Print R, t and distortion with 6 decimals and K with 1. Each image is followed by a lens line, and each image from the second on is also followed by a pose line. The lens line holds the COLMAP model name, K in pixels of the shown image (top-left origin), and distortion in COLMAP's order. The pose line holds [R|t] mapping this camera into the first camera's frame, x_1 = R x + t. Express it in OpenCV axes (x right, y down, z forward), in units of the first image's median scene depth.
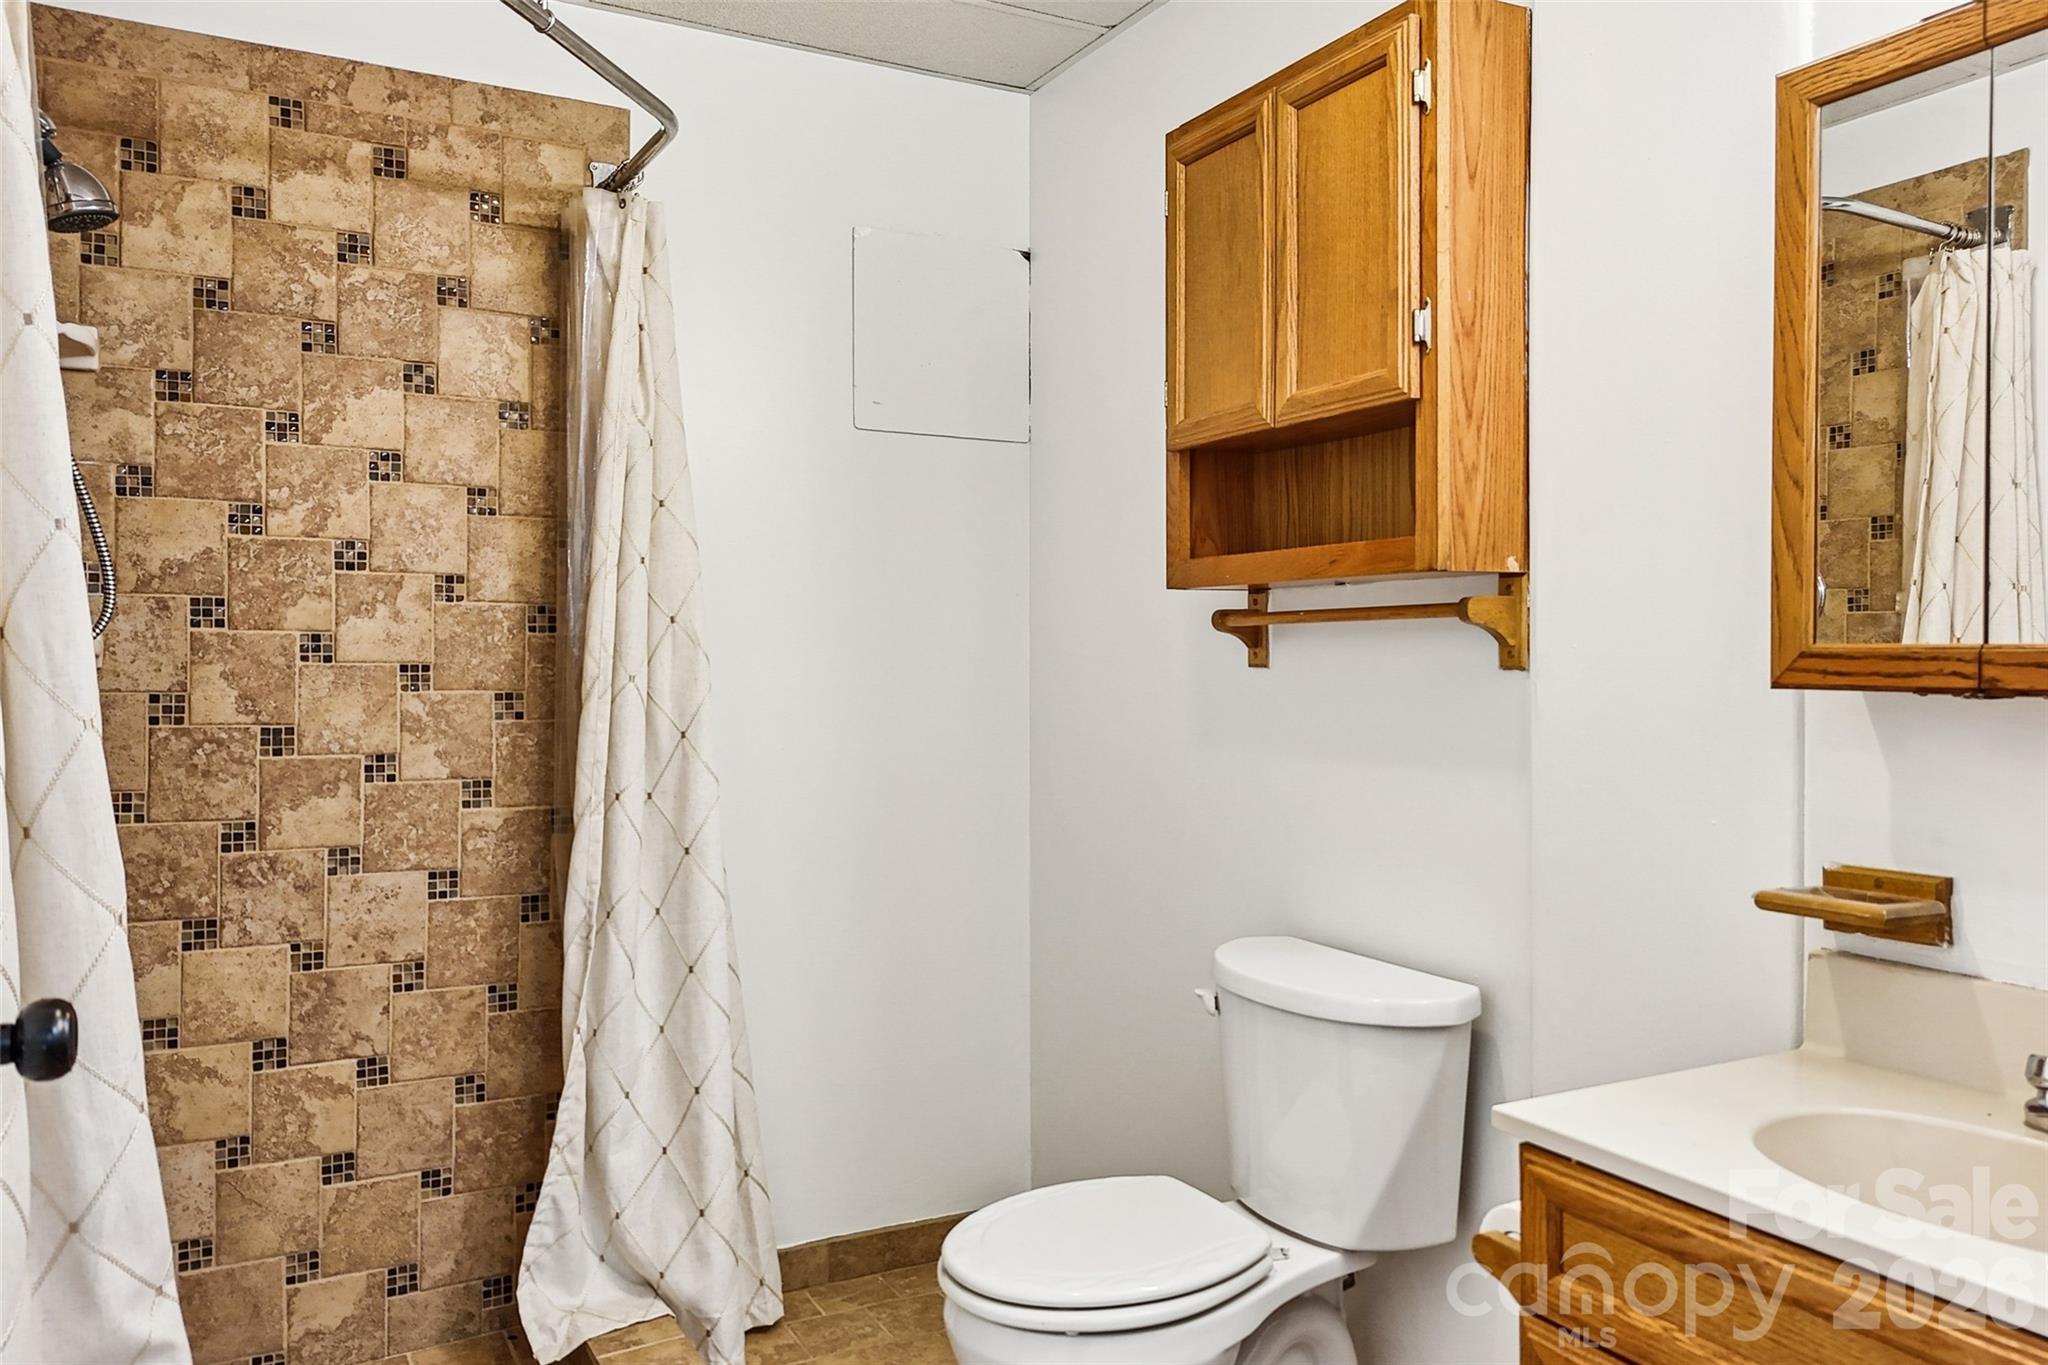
lens RADIAL K [[1445.7, 0, 1024.0], [0, 1445.7, 682.5], [0, 0, 1]] dist [0.067410, -0.065991]
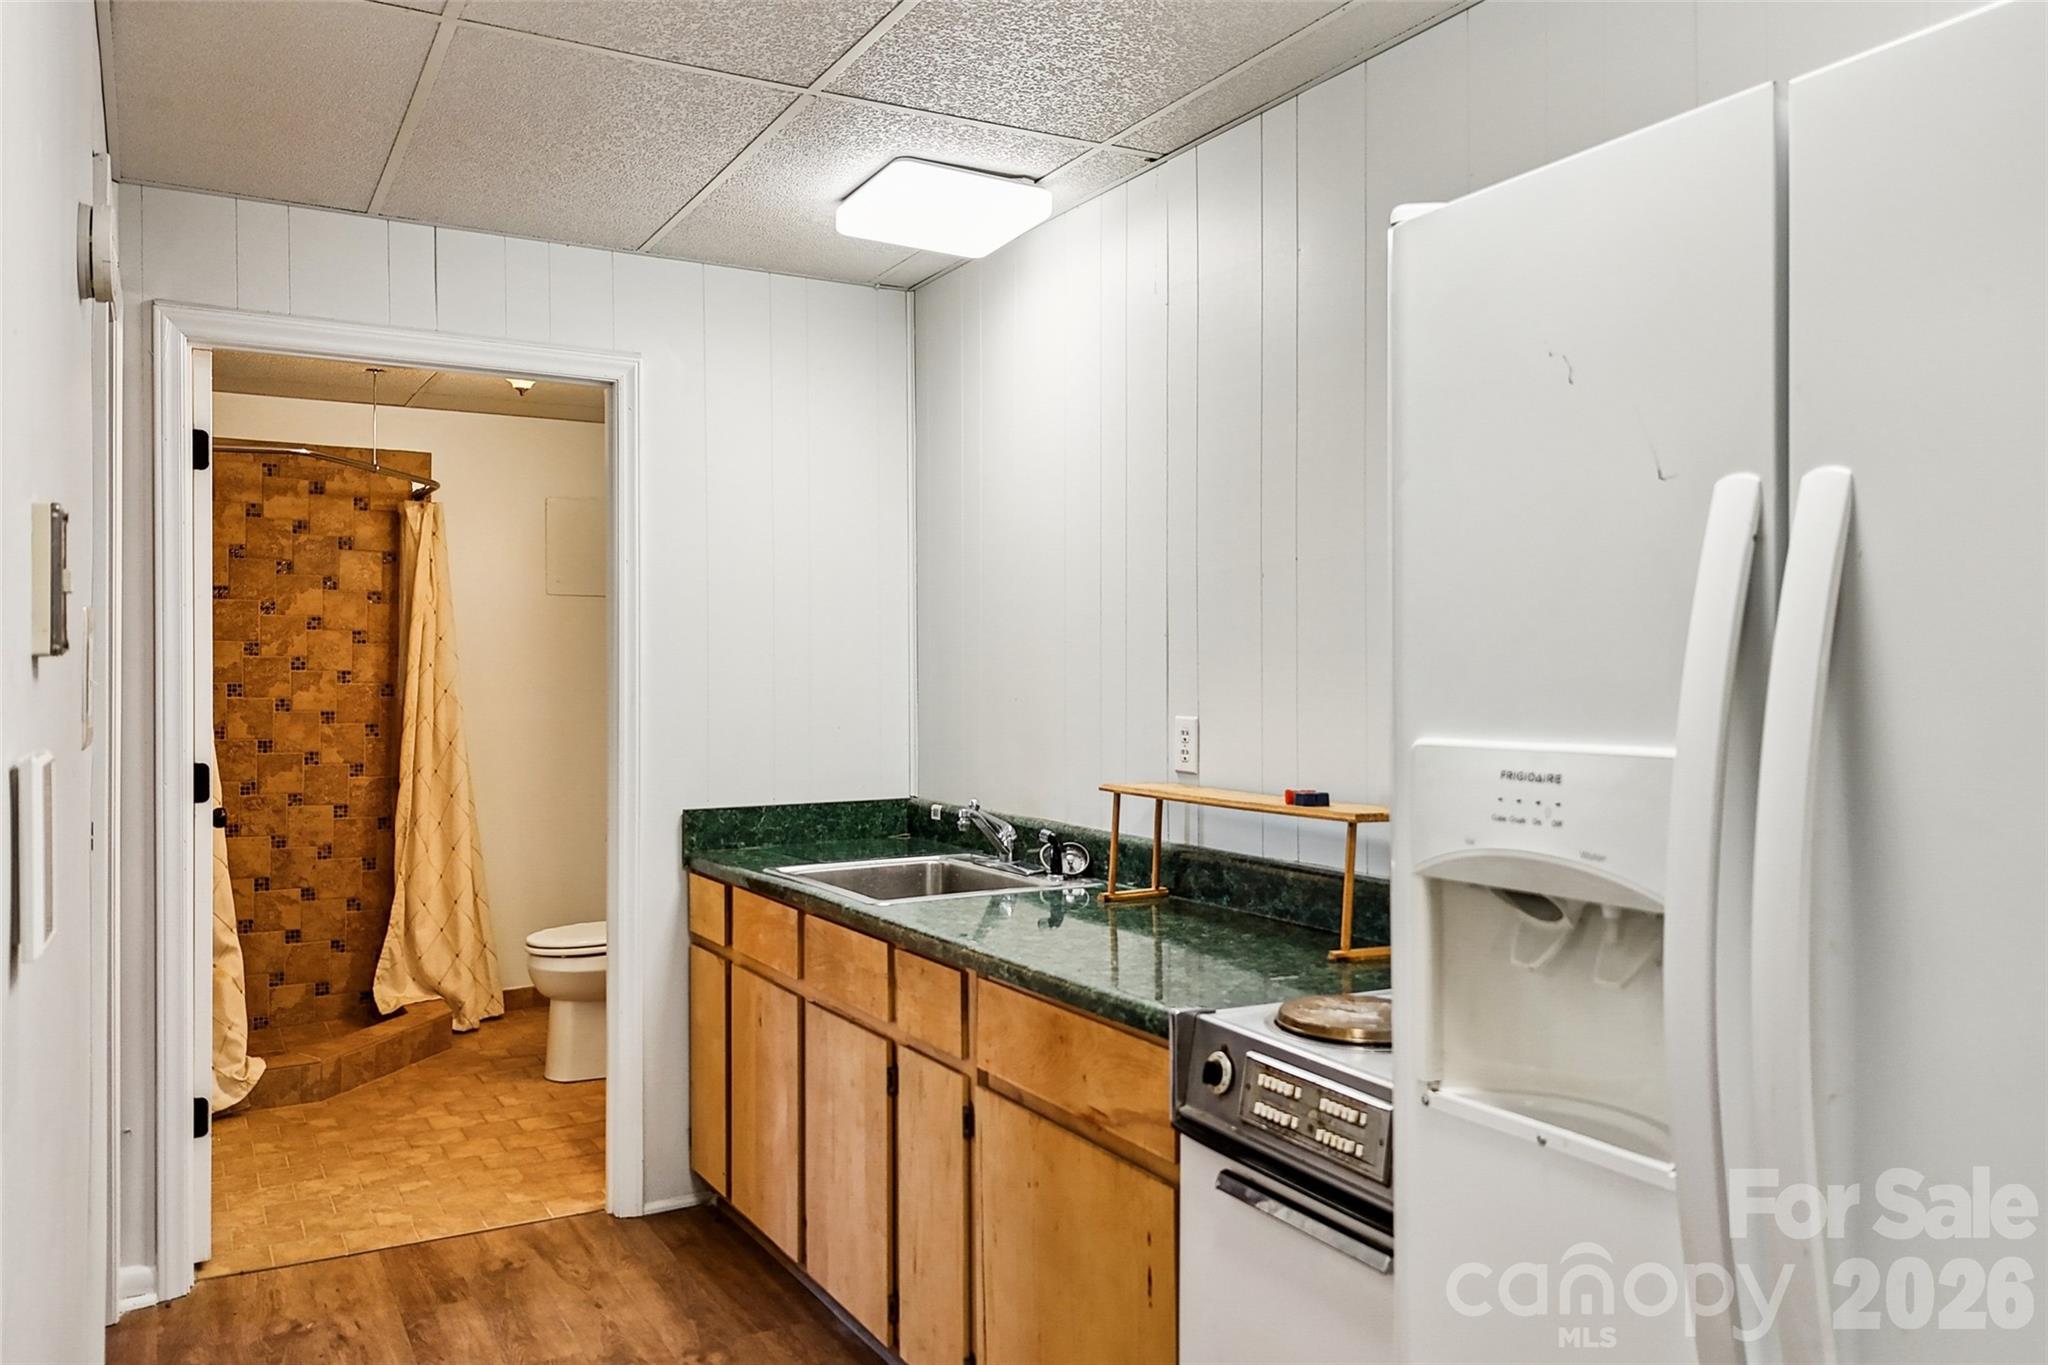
lens RADIAL K [[1445.7, 0, 1024.0], [0, 1445.7, 682.5], [0, 0, 1]] dist [0.067410, -0.065991]
pose [[0.999668, -0.003396, 0.025557, 0.588051], [0.003613, 0.999958, -0.008477, -0.034456], [-0.025528, 0.008566, 0.999637, -1.258083]]
